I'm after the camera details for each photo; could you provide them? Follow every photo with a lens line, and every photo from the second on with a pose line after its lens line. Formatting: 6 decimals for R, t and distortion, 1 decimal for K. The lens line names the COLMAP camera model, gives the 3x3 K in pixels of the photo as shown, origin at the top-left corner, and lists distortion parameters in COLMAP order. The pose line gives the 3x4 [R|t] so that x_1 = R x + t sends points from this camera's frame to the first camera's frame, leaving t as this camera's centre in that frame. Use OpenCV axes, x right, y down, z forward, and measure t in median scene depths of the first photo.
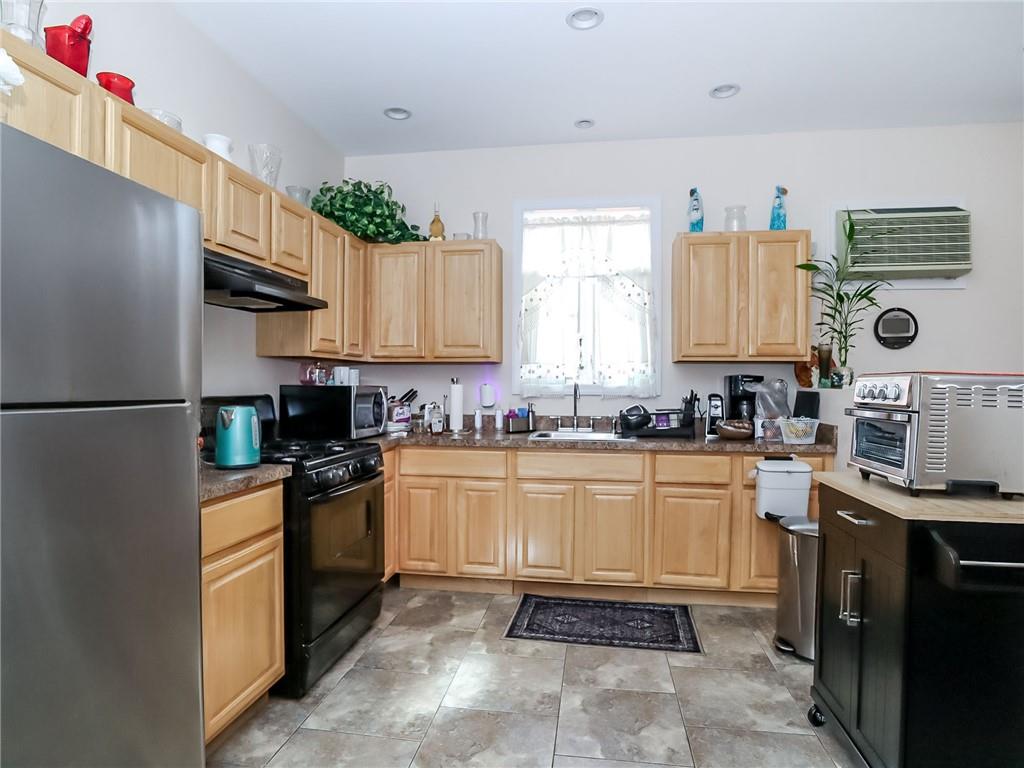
lens RADIAL K [[595.8, 0, 511.8], [0, 595.8, 371.9], [0, 0, 1]] dist [-0.044019, 0.011845]
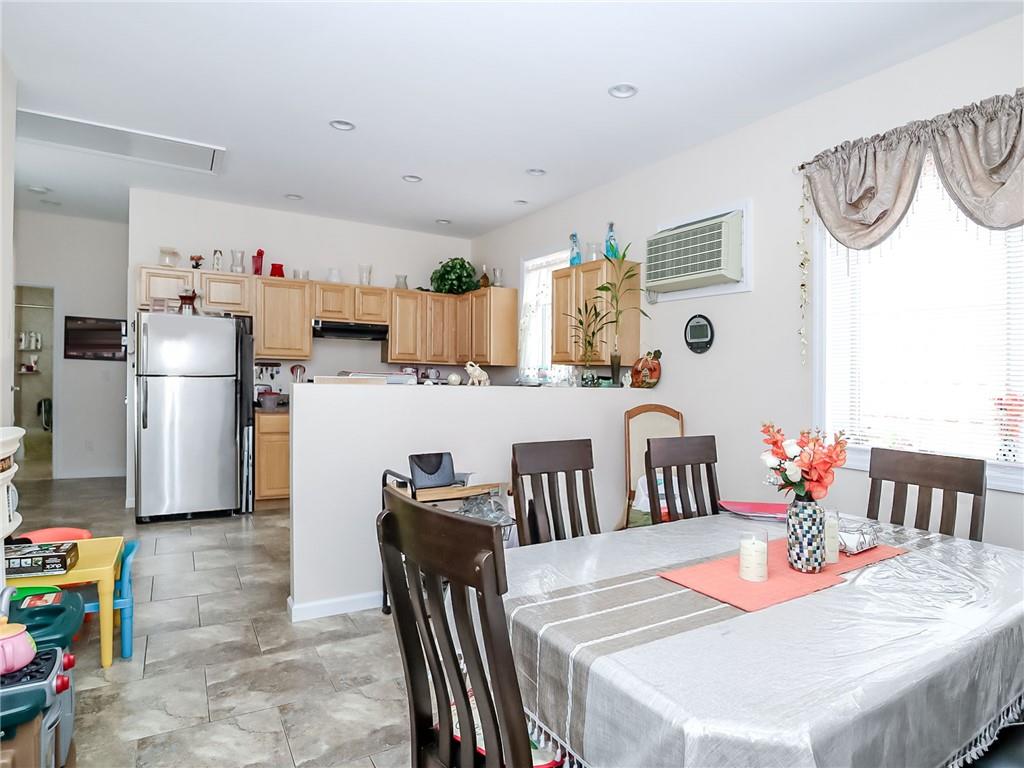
lens RADIAL K [[595.8, 0, 511.8], [0, 595.8, 371.9], [0, 0, 1]] dist [-0.044019, 0.011845]
pose [[0.631393, 0.008984, -0.775411, 1.367315], [-0.009734, 0.999946, 0.003659, -0.006535], [0.775402, 0.005238, 0.631447, 0.064643]]
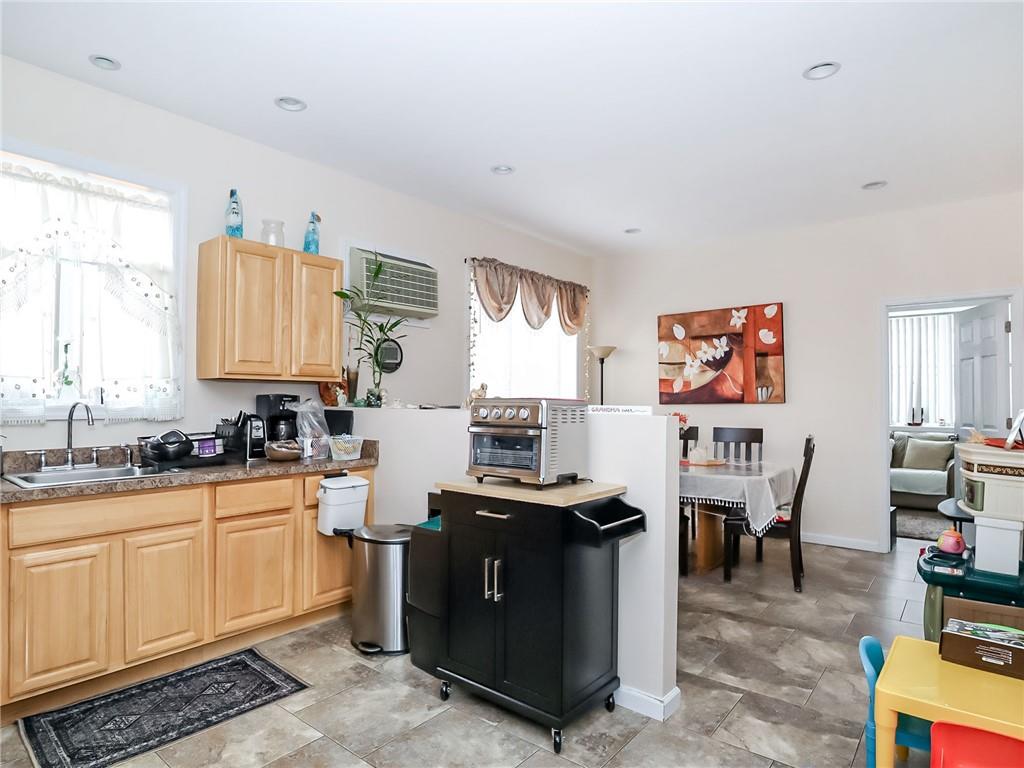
lens RADIAL K [[595.8, 0, 511.8], [0, 595.8, 371.9], [0, 0, 1]] dist [-0.044019, 0.011845]
pose [[0.485378, 0.033144, 0.873676, -0.300068], [-0.018228, 0.999448, -0.027789, -0.012339], [-0.874115, -0.002437, 0.485714, 0.201117]]
